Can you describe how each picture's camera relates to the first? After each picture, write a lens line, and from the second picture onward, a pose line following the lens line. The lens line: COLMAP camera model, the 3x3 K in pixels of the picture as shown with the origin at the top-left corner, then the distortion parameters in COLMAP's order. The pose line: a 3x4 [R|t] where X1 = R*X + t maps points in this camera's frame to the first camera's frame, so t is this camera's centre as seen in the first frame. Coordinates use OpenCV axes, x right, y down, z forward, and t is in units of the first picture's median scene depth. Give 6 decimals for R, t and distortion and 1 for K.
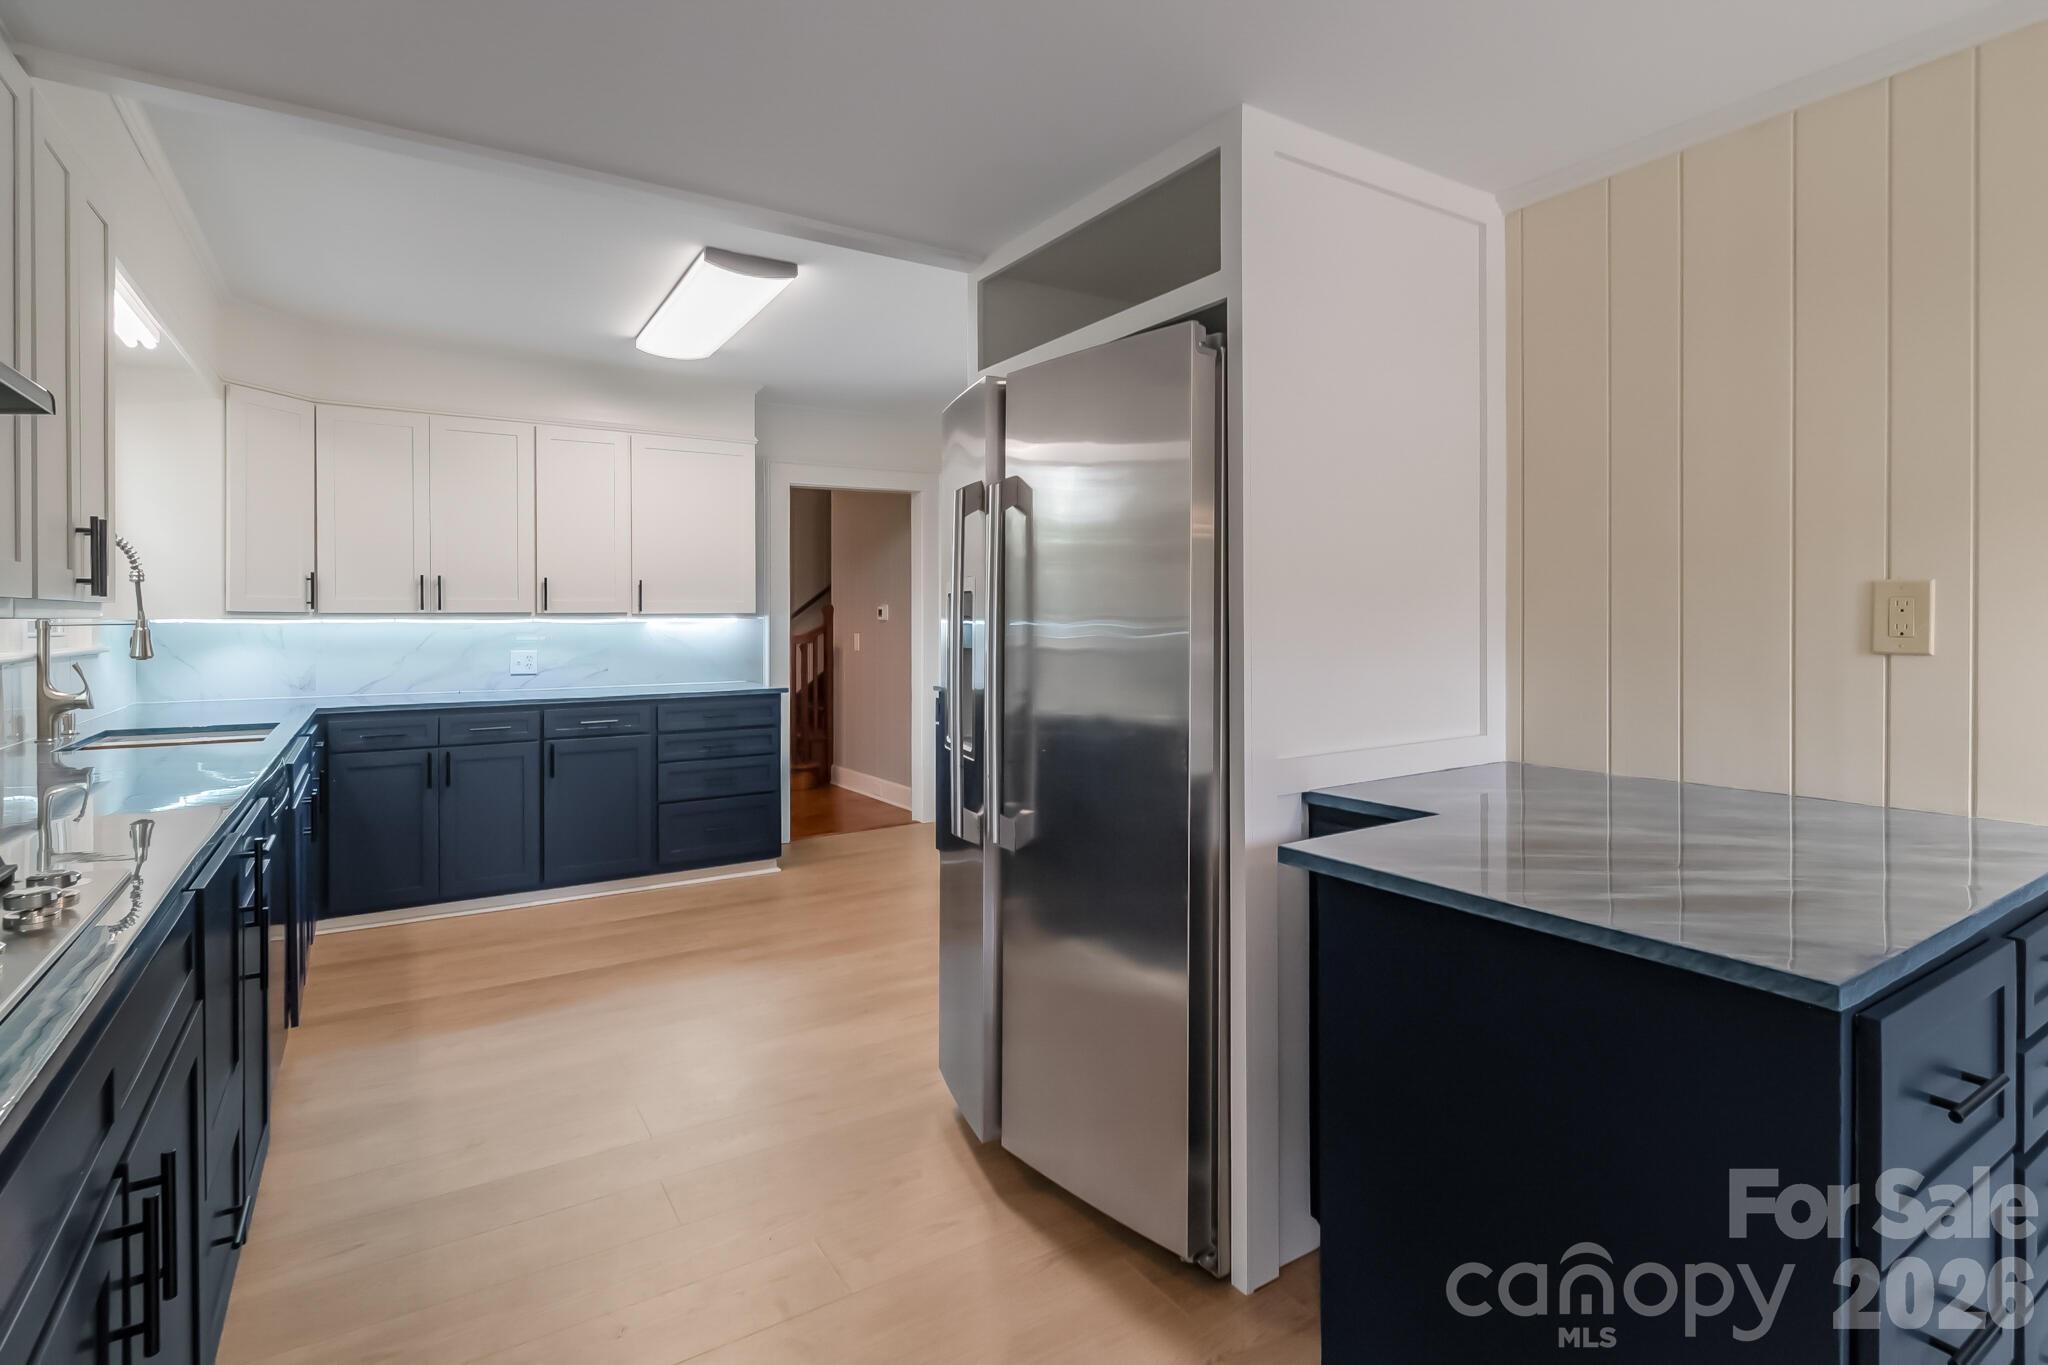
lens RADIAL K [[992.3, 0, 1029.6], [0, 992.3, 621.8], [0, 0, 1]] dist [-0.001287, -0.000518]
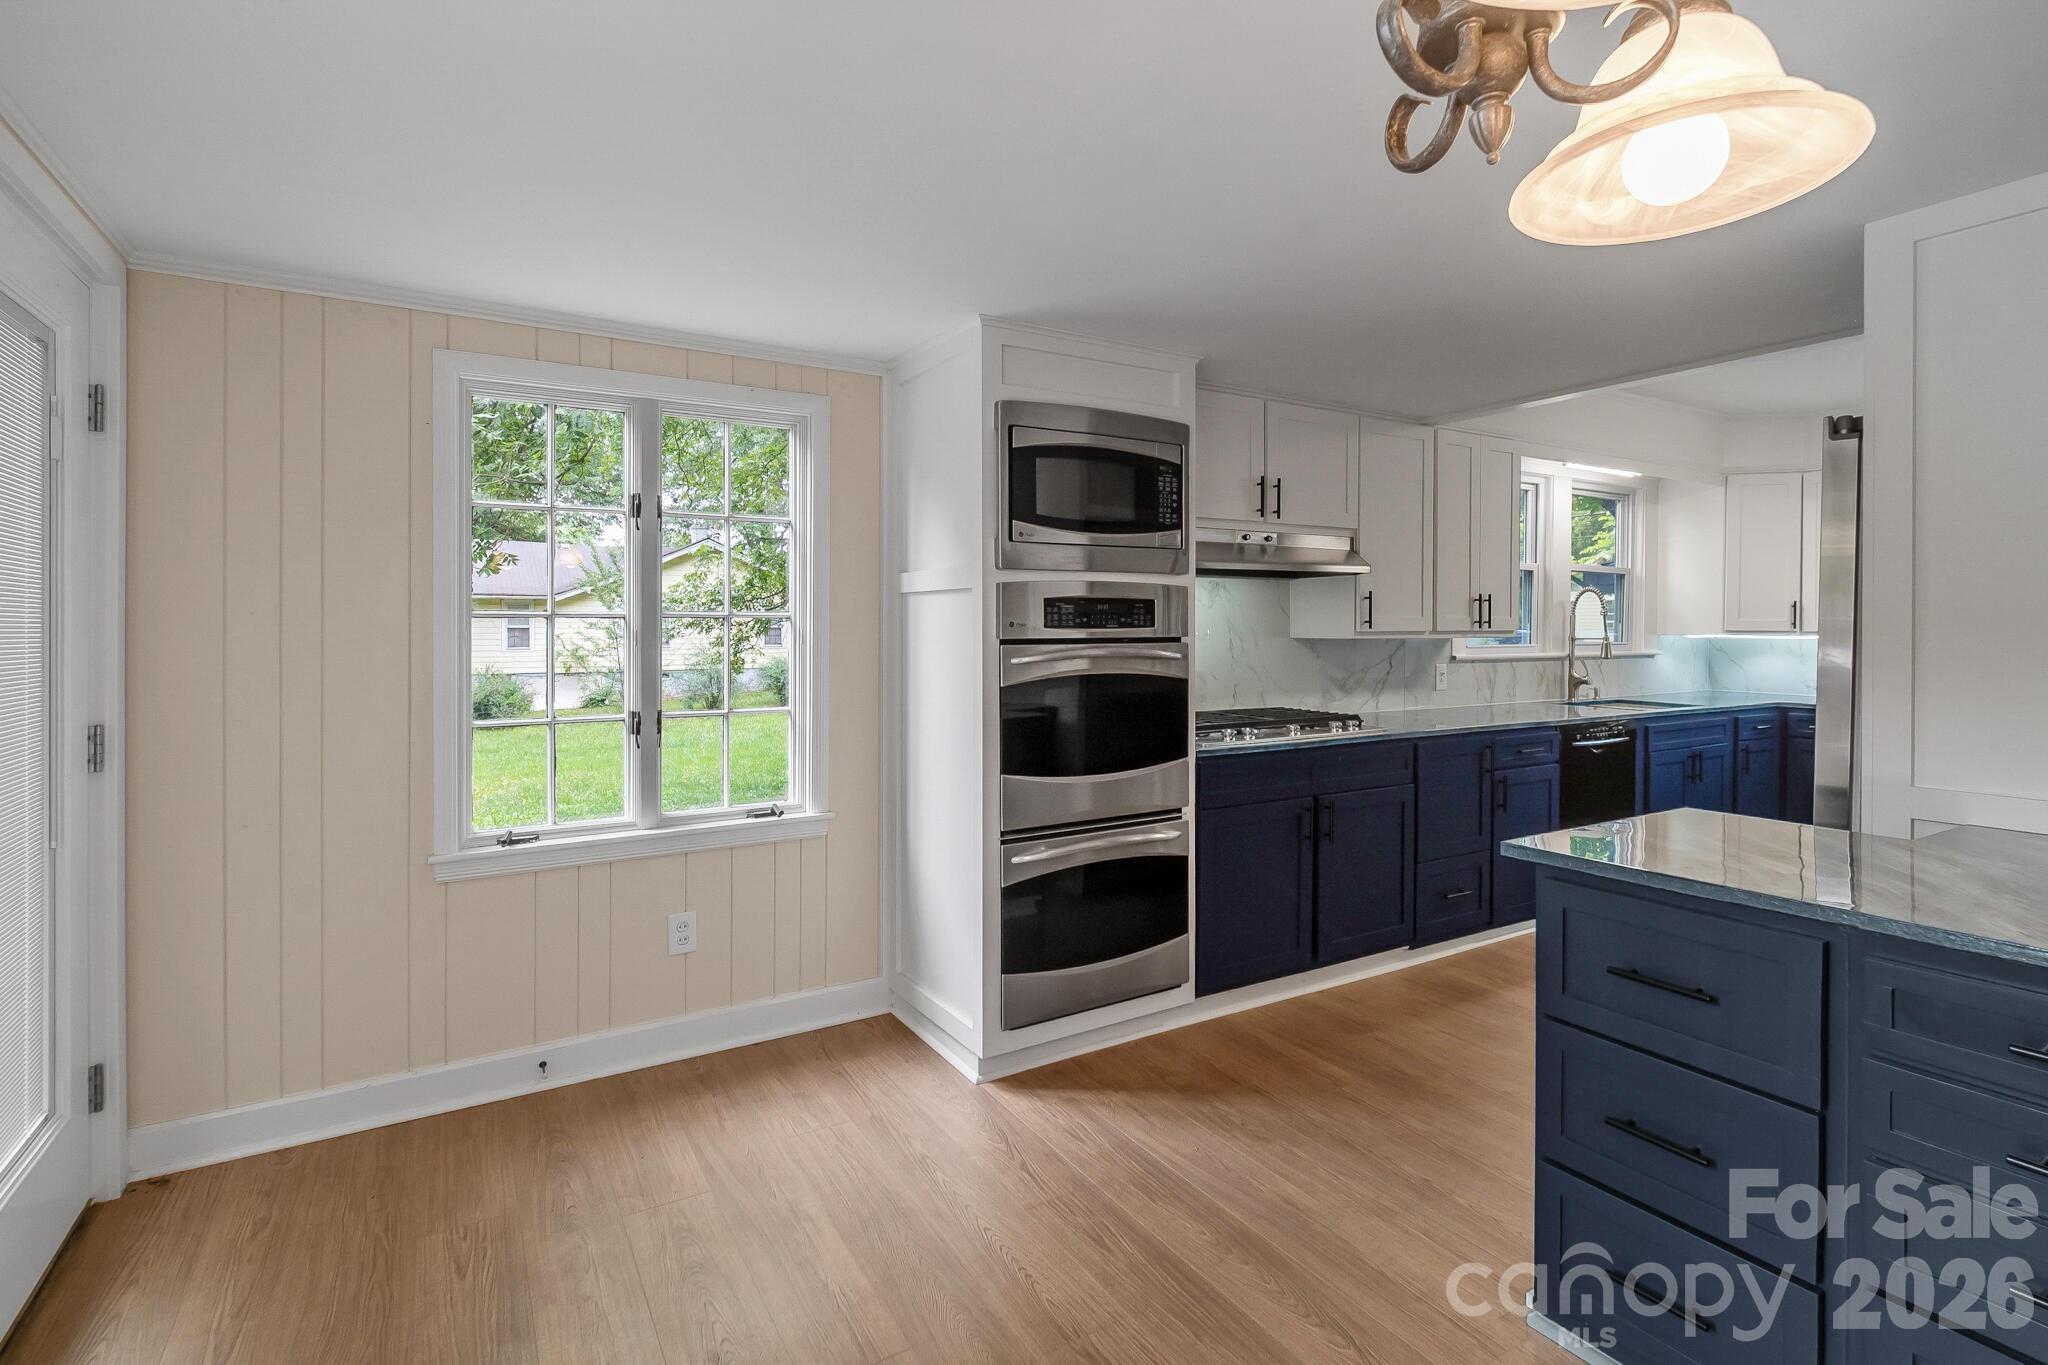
lens RADIAL K [[990.3, 0, 1026.7], [0, 990.3, 641.9], [0, 0, 1]] dist [0.002655, 0.000381]
pose [[-0.039314, 0.024713, -0.998921, 0.631161], [-0.006027, 0.999670, 0.024969, -0.021332], [0.999209, 0.007002, -0.039152, 0.021142]]
